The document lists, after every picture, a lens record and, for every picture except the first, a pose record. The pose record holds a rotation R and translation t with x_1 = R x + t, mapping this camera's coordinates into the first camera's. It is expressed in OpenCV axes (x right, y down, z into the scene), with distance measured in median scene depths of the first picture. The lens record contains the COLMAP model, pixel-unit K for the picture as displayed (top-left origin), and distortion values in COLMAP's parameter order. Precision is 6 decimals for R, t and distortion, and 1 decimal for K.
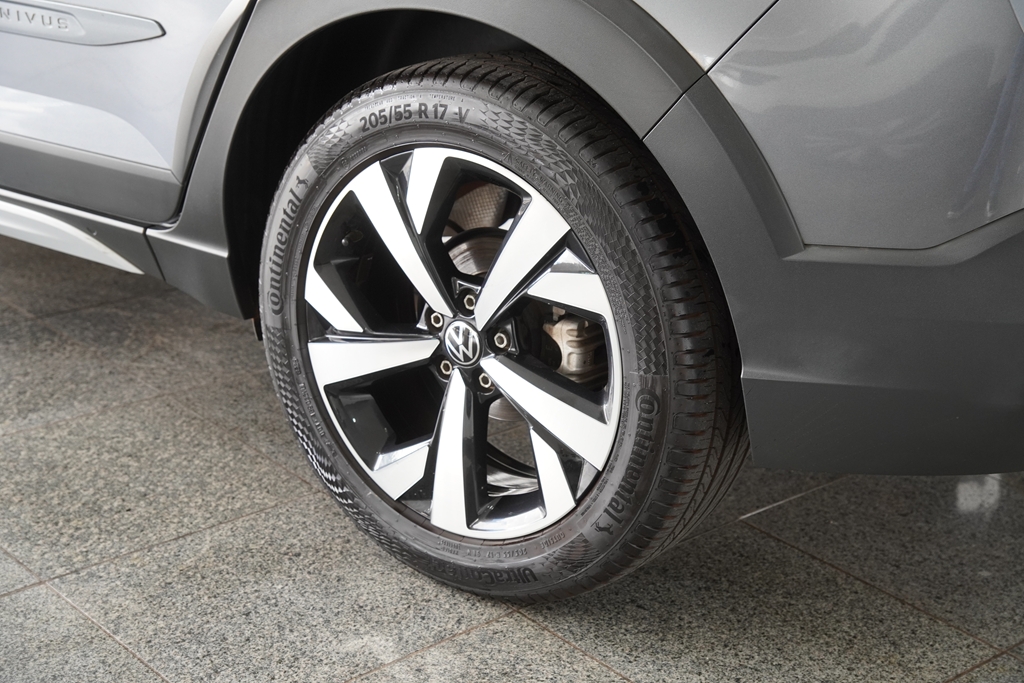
lens RADIAL K [[1641.7, 0, 505.8], [0, 1641.7, 341.9], [0, 0, 1]] dist [0.272773, 0.000000]
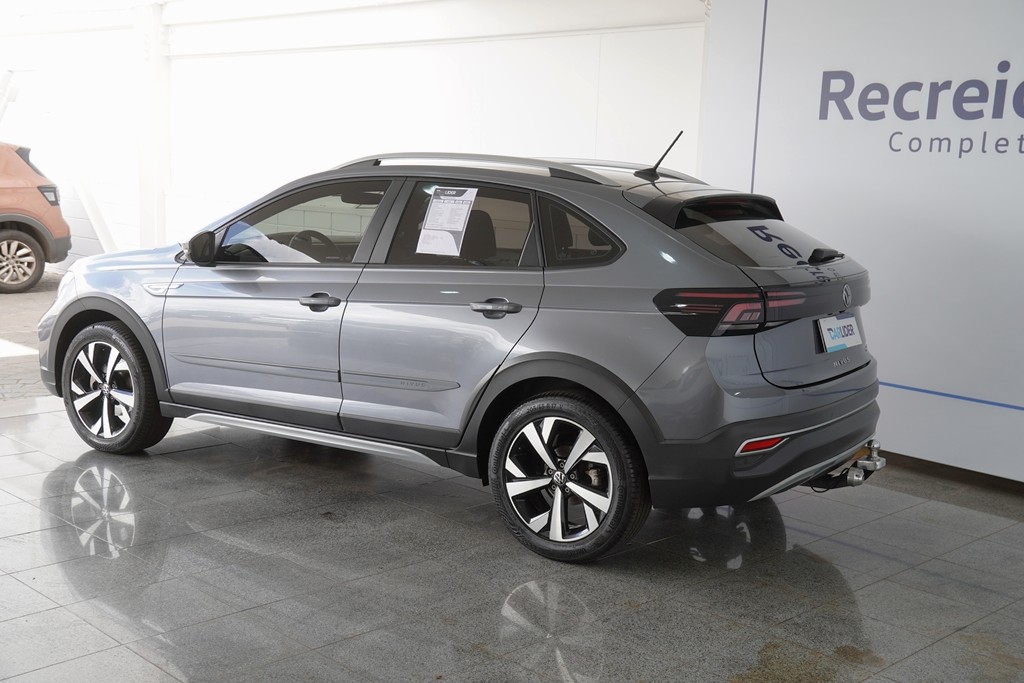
lens RADIAL K [[1177.8, 0, 508.8], [0, 1177.8, 370.4], [0, 0, 1]] dist [0.070229, 0.000000]
pose [[0.998354, -0.017168, 0.054715, -0.243319], [0.027900, 0.979009, -0.201898, 0.251349], [-0.050100, 0.203093, 0.977877, -1.252780]]
